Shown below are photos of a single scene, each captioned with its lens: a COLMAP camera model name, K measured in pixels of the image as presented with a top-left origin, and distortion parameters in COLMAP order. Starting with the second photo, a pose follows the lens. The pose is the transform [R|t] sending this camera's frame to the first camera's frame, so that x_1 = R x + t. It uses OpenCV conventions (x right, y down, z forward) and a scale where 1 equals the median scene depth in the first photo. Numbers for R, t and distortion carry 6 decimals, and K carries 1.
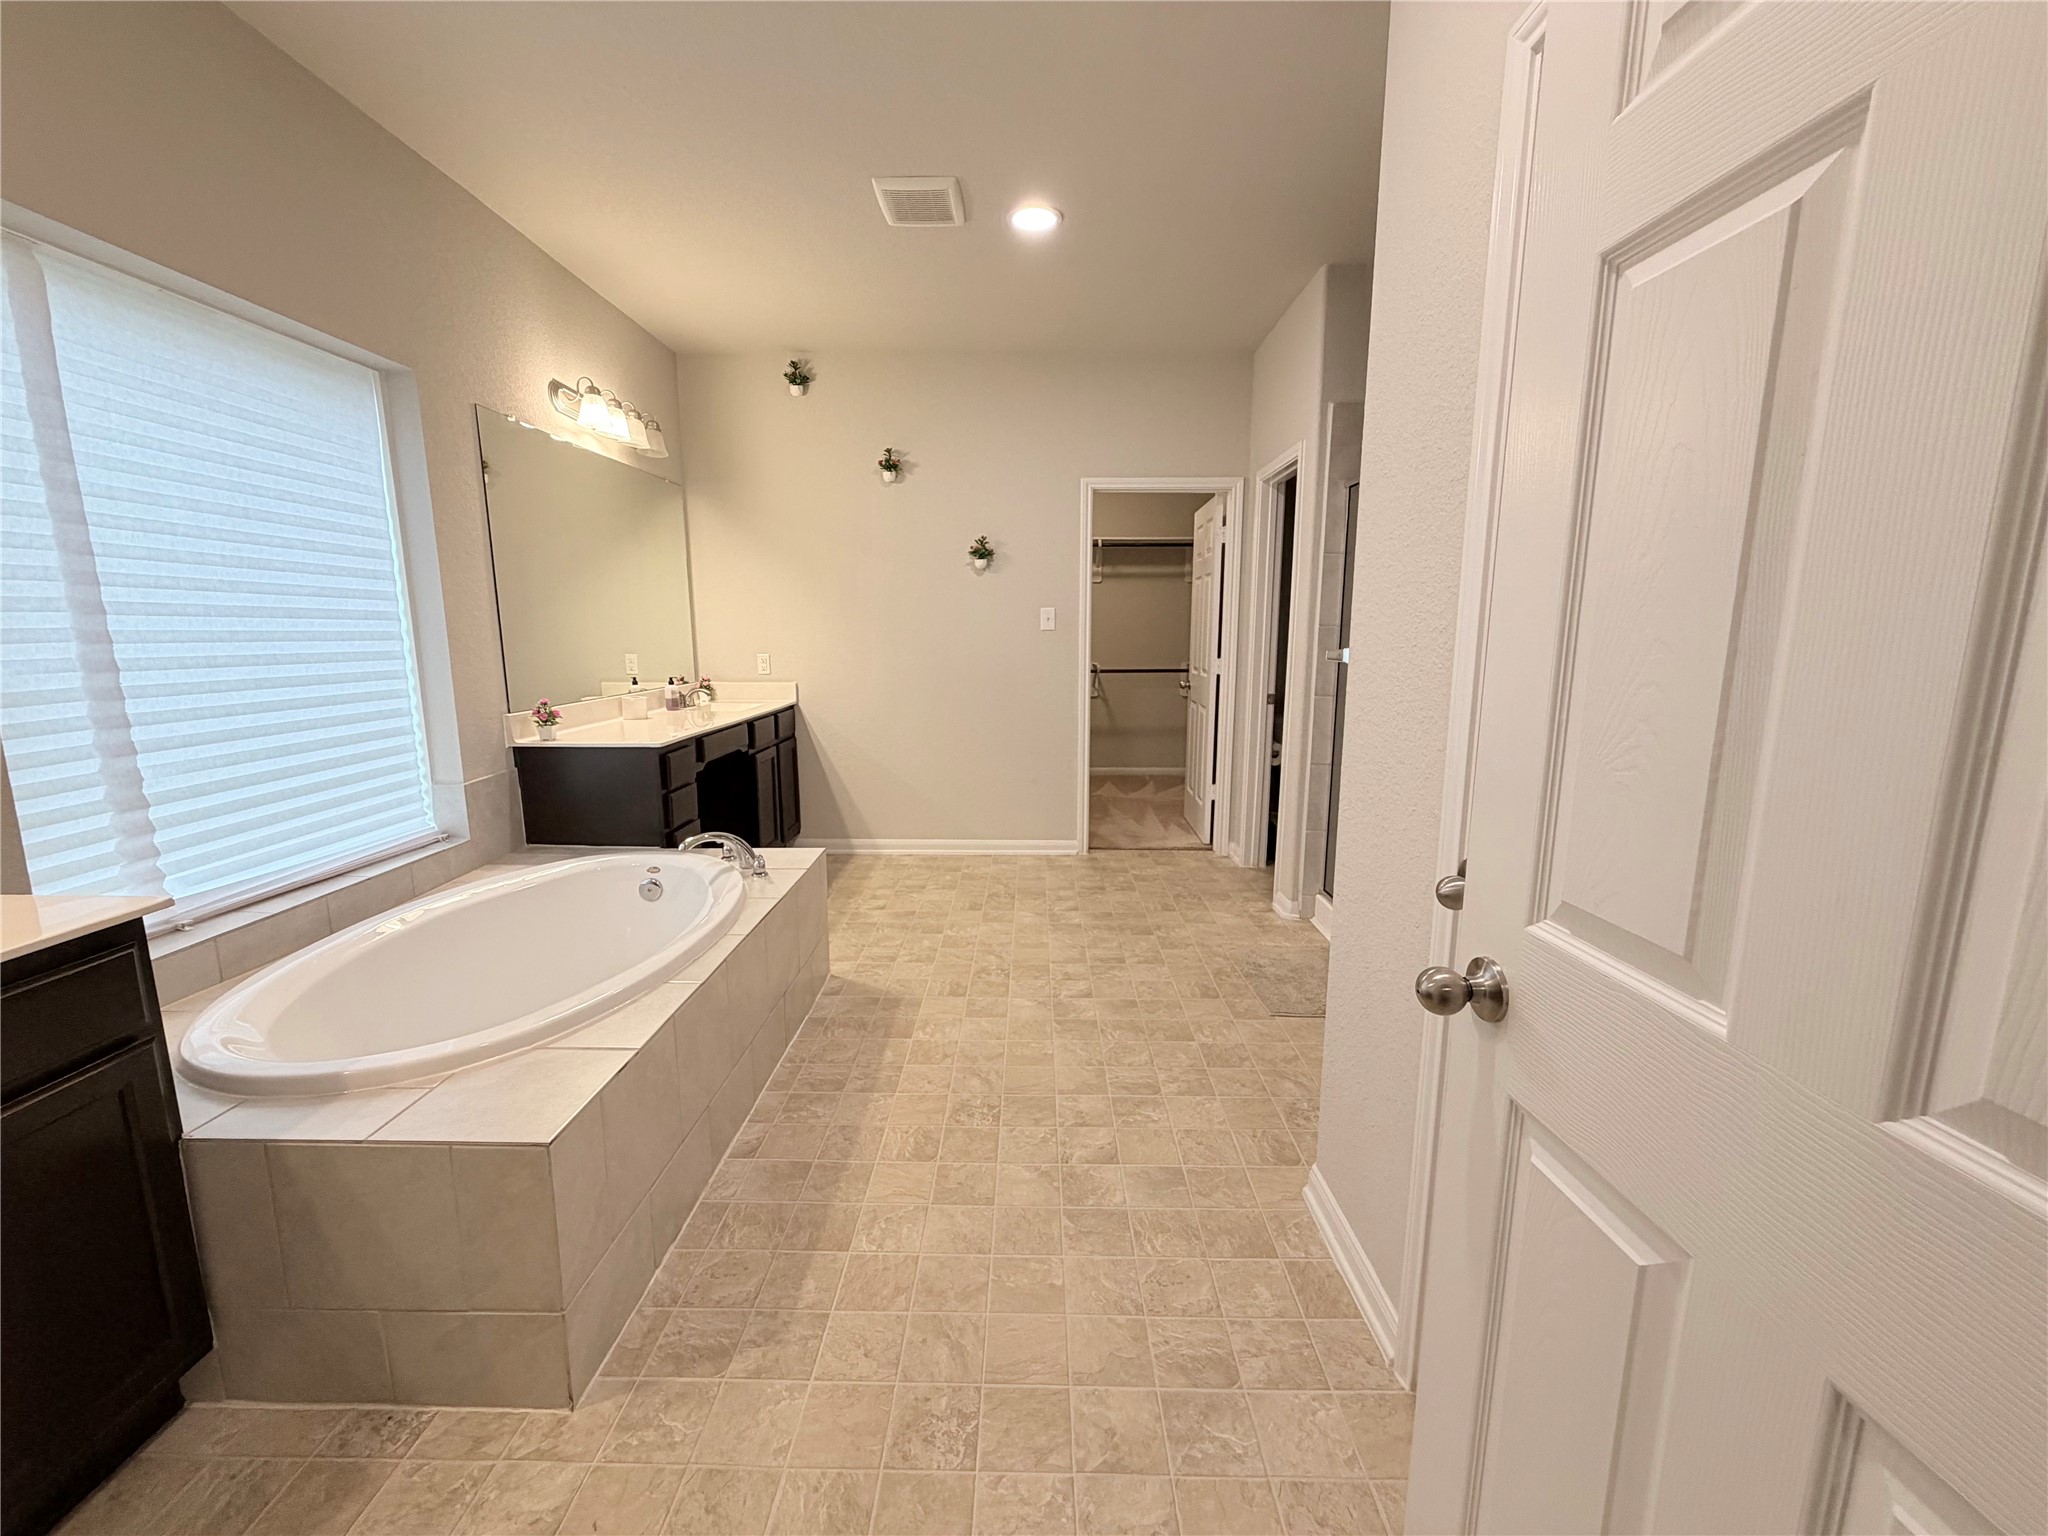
lens RADIAL K [[815.7, 0, 1024.0], [0, 815.7, 768.0], [0, 0, 1]] dist [-0.001456, 0.000115]
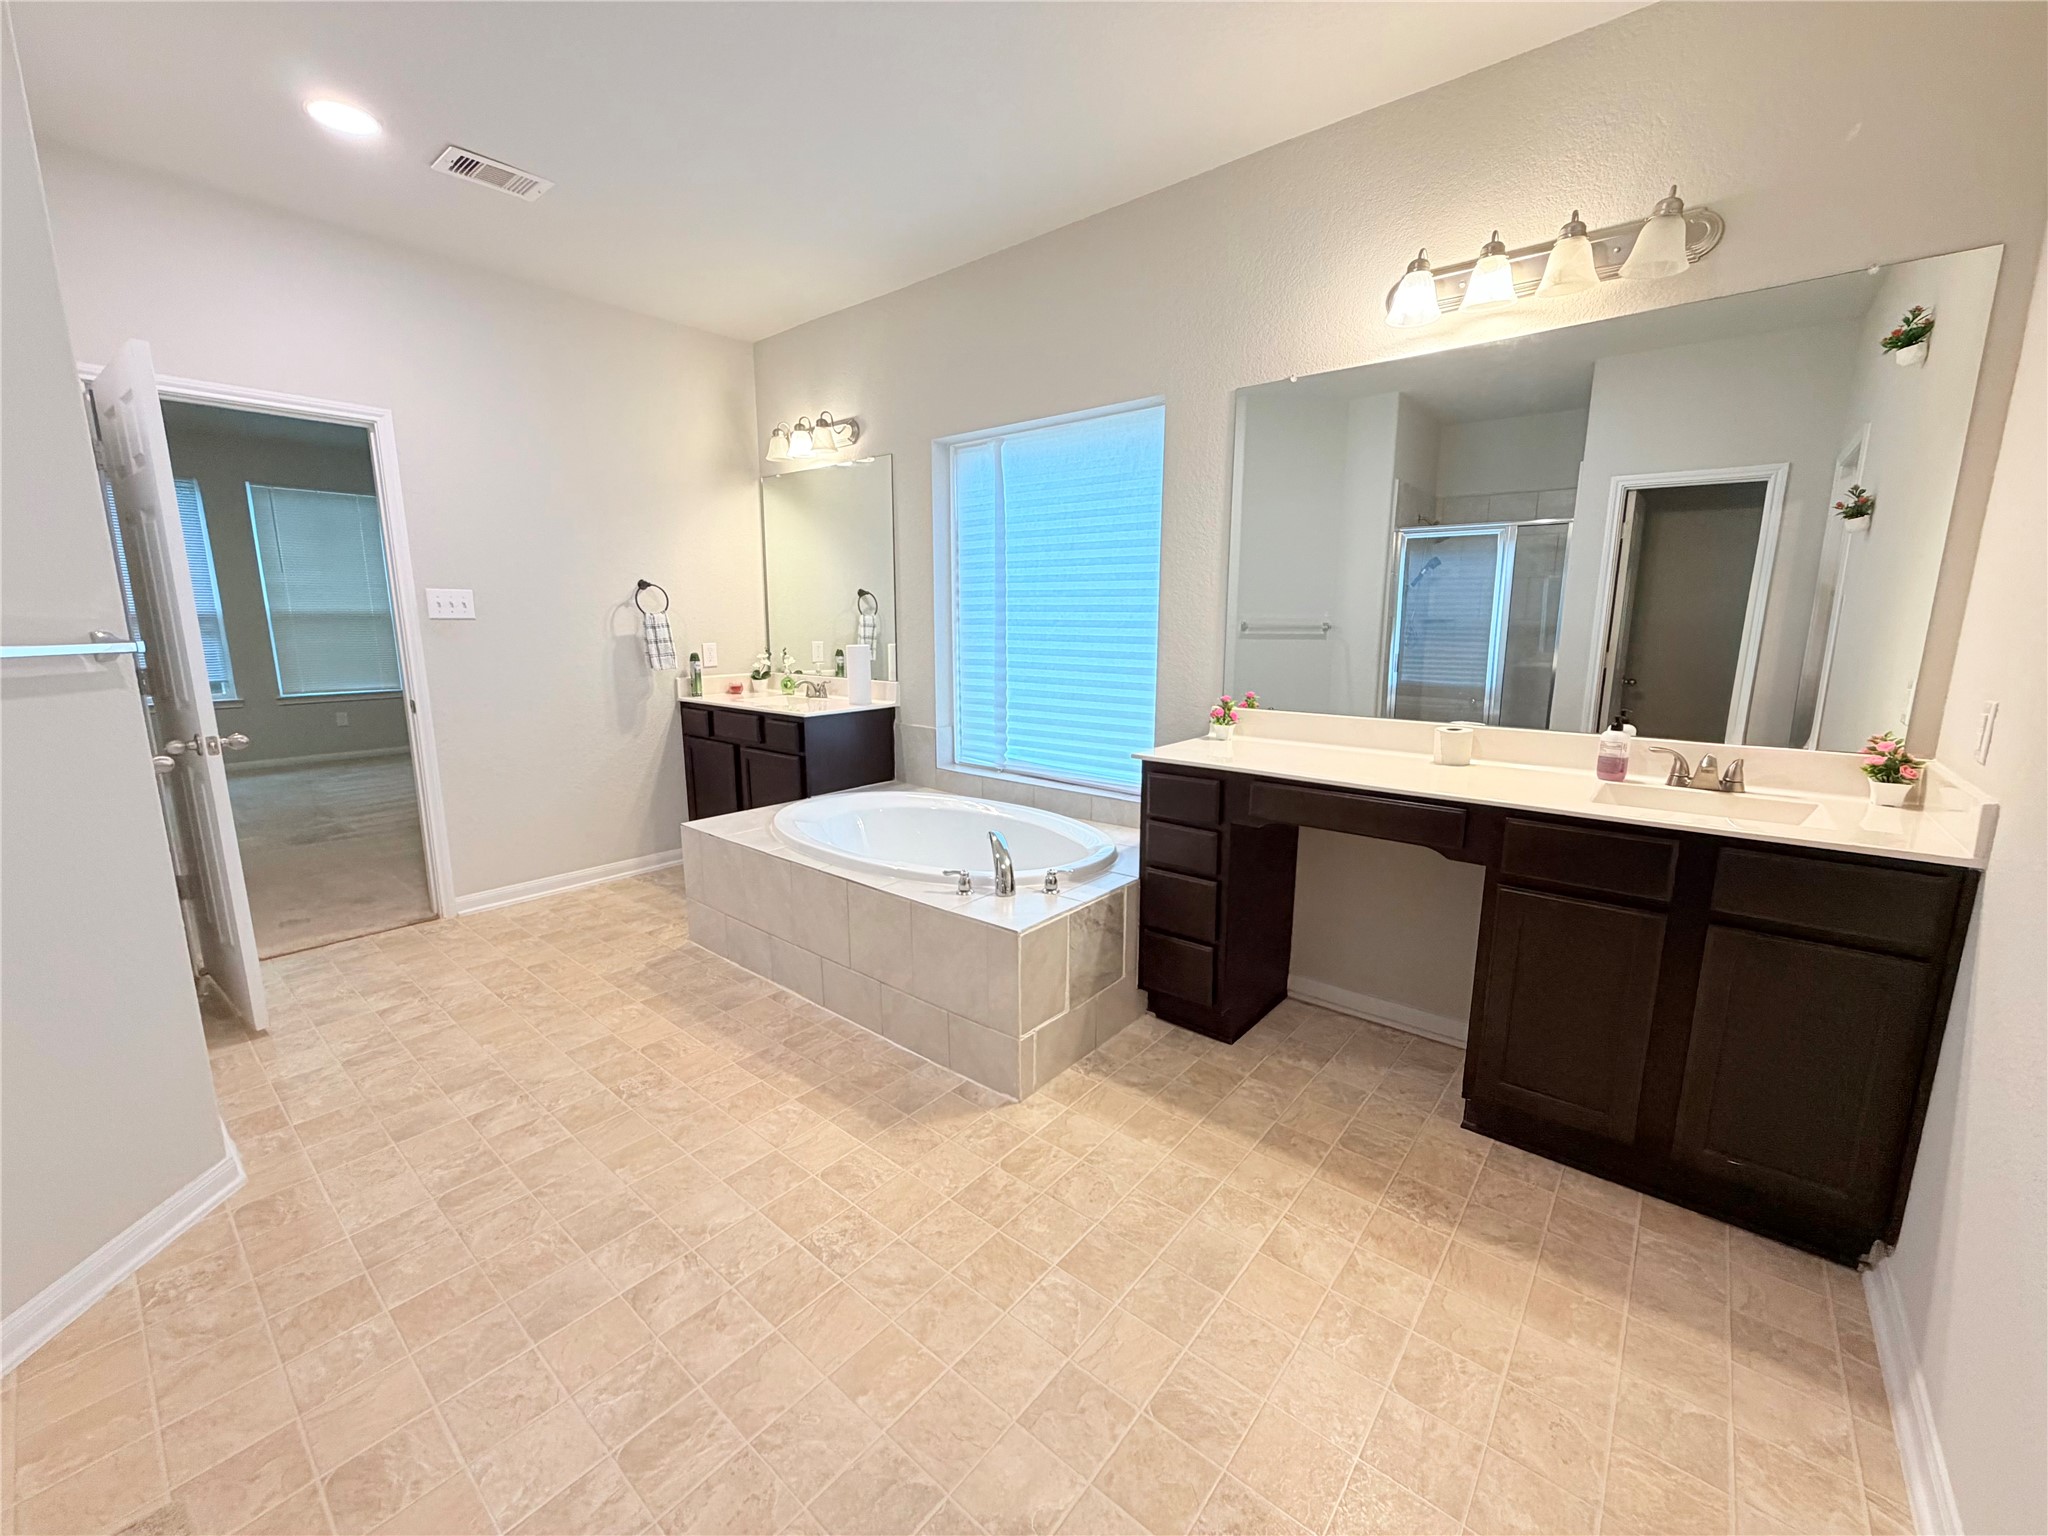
lens RADIAL K [[815.7, 0, 1024.0], [0, 815.7, 768.0], [0, 0, 1]] dist [-0.001456, 0.000115]
pose [[-0.631829, 0.140470, -0.762273, 0.375173], [-0.132914, 0.949239, 0.285094, -0.328734], [0.763627, 0.281447, -0.581086, 1.894237]]
